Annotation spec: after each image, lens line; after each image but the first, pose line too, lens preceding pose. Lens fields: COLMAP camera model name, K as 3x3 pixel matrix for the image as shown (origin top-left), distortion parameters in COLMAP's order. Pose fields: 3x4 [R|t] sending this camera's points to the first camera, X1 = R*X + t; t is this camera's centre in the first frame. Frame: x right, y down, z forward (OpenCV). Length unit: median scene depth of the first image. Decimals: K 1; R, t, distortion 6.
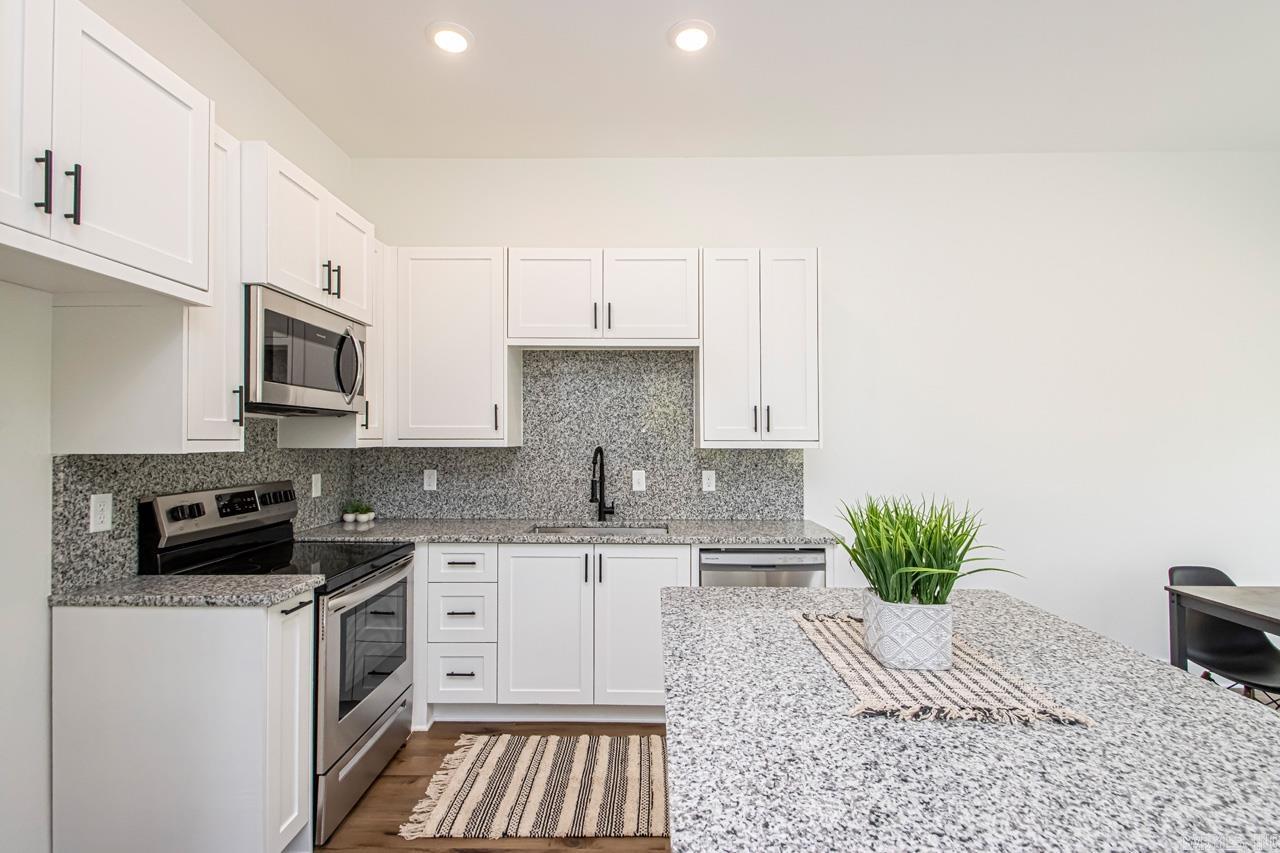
lens RADIAL K [[609.5, 0, 603.6], [0, 609.5, 418.2], [0, 0, 1]] dist [0.018060, -0.001083]
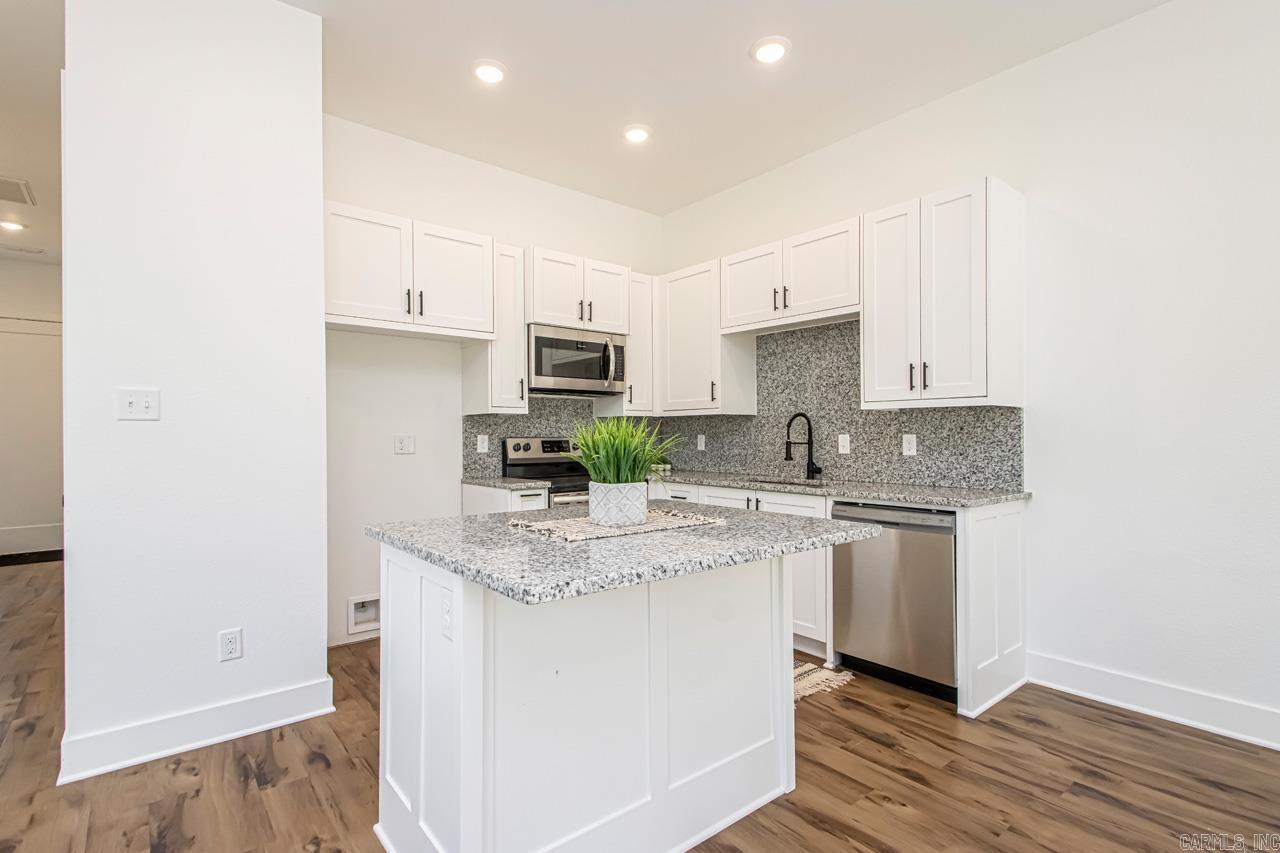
lens RADIAL K [[605.4, 0, 613.4], [0, 605.4, 426.0], [0, 0, 1]] dist [0.017843, -0.000539]
pose [[0.636520, -0.012705, -0.771155, 0.762481], [0.026048, 0.999648, 0.005031, 0.067632], [0.770820, -0.023289, 0.636627, 0.019616]]
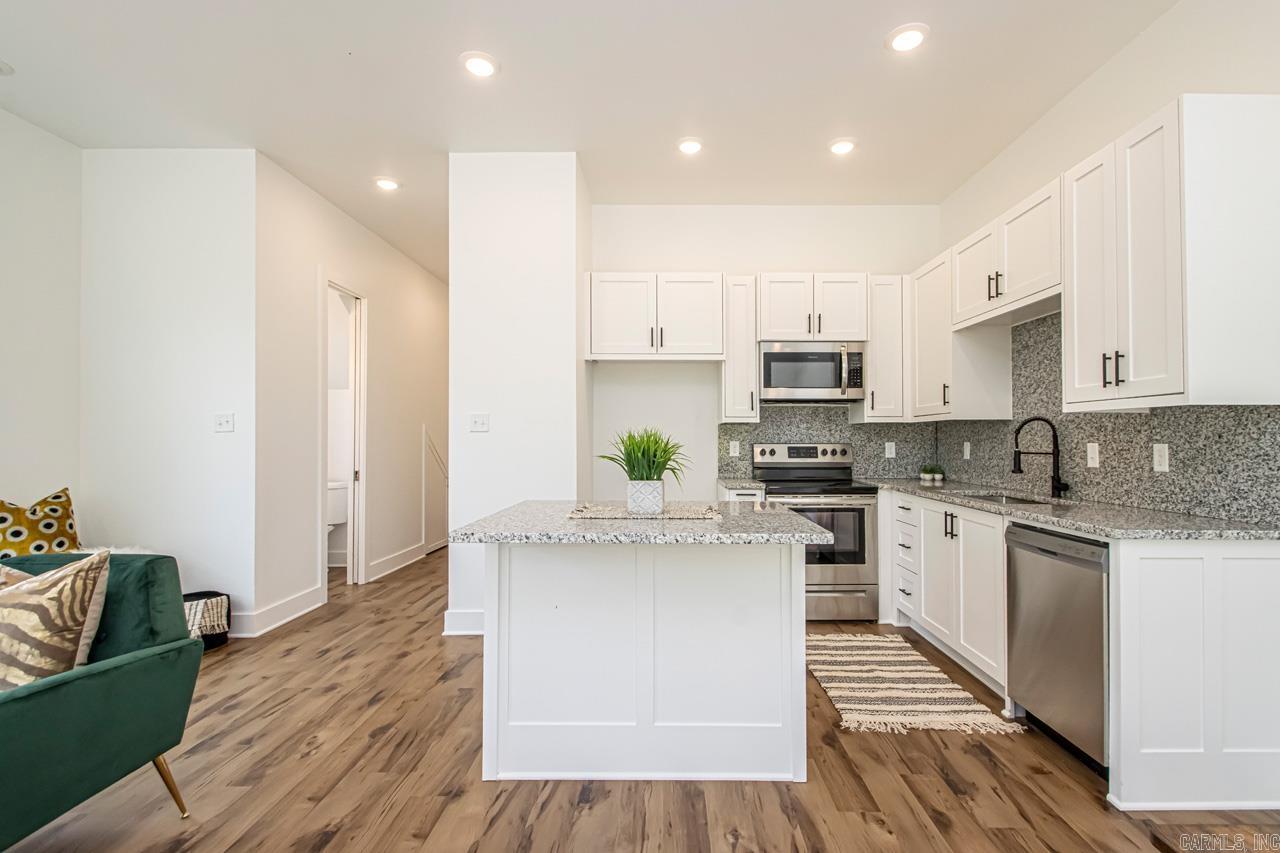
lens RADIAL K [[597.1, 0, 640.0], [0, 597.1, 426.5], [0, 0, 1]] dist [0.020195, -0.015046]
pose [[-0.009567, -0.021561, -0.999722, 1.105665], [0.029463, 0.999327, -0.021835, 0.076537], [0.999520, -0.029664, -0.008925, 0.468764]]
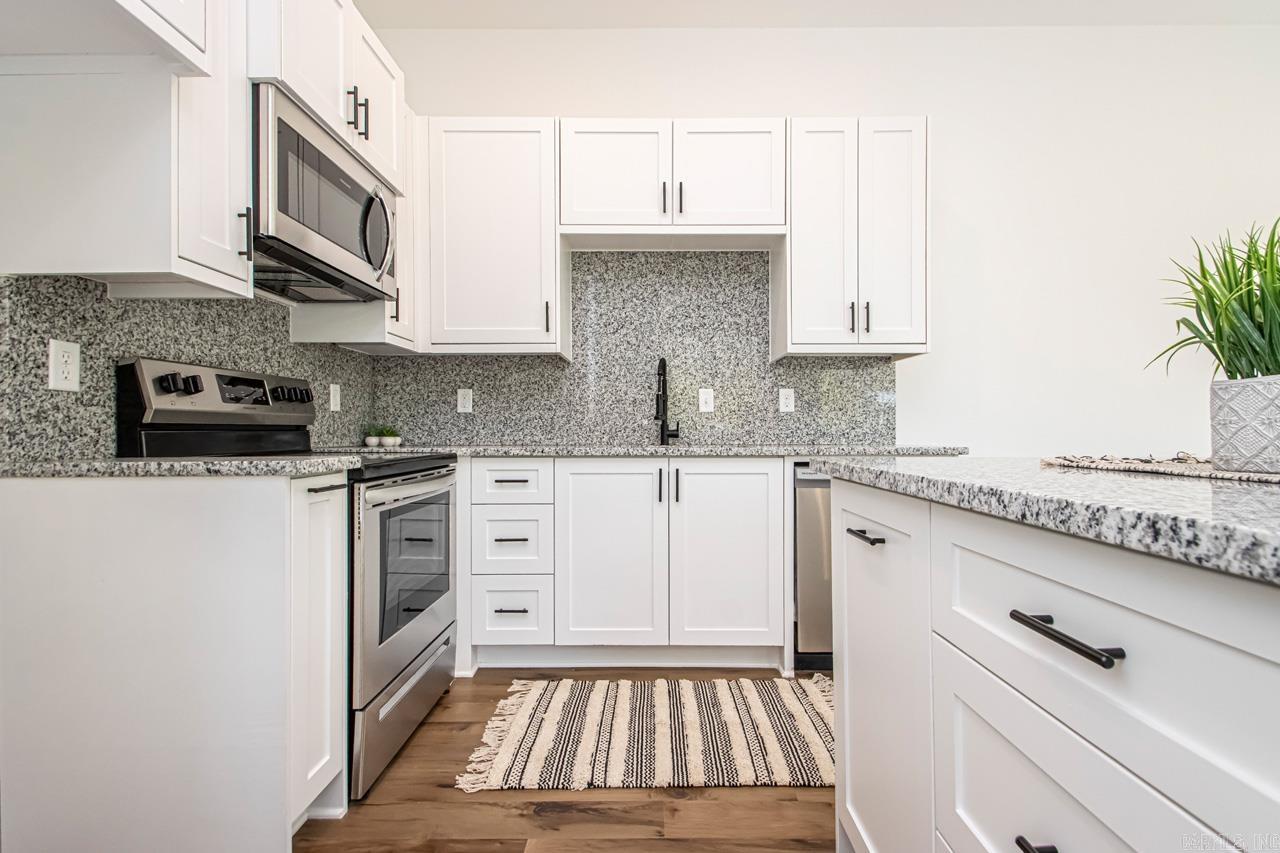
lens RADIAL K [[605.4, 0, 613.4], [0, 605.4, 426.0], [0, 0, 1]] dist [0.017843, -0.000539]
pose [[0.999829, 0.000981, 0.018446, -0.111910], [-0.001289, 0.999860, 0.016659, 0.153492], [-0.018427, -0.016680, 0.999691, 0.168376]]
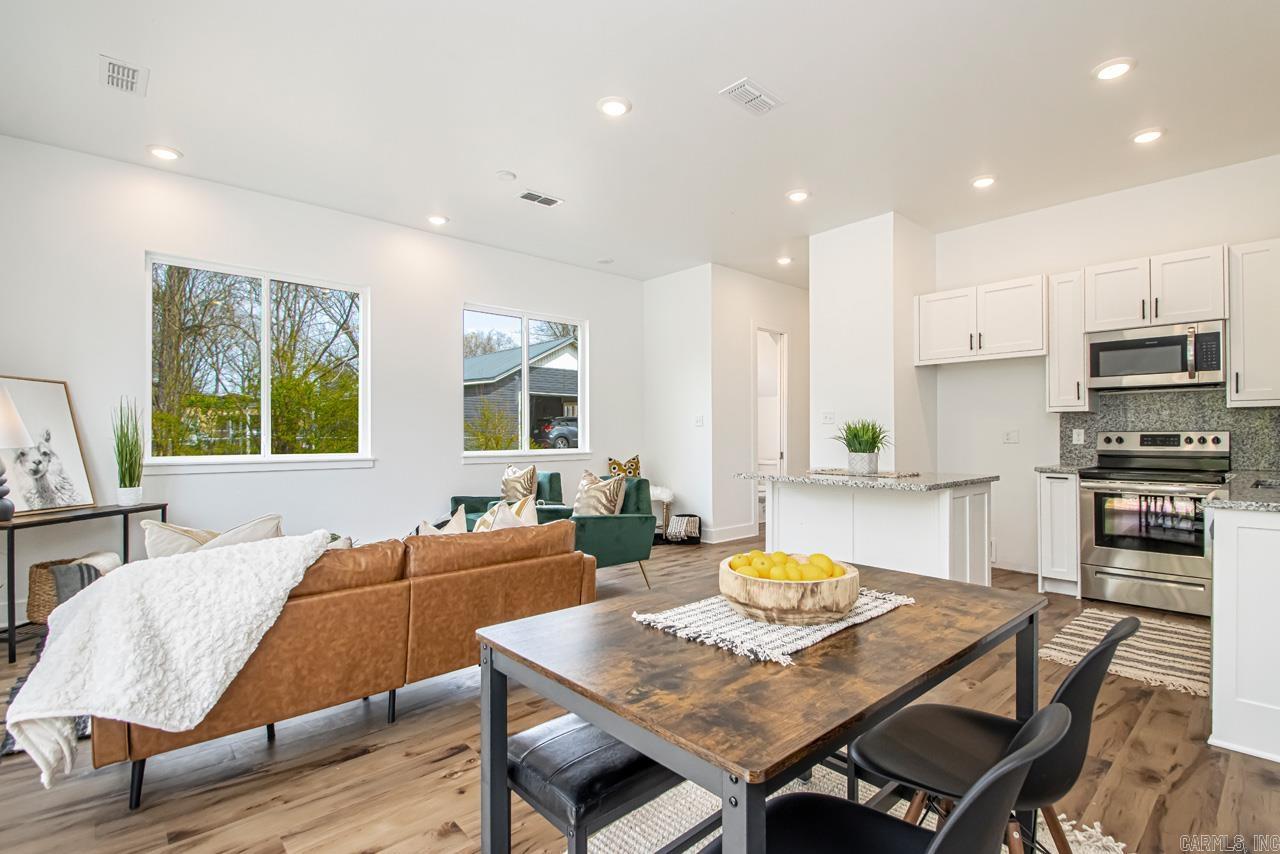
lens RADIAL K [[556.4, 0, 640.0], [0, 556.4, 427.0], [0, 0, 1]] dist [-0.002550, -0.000356]
pose [[-0.741267, -0.007558, -0.671168, 1.453289], [0.021020, 0.999185, -0.034467, 0.110972], [0.670881, -0.039657, -0.740504, 1.062201]]
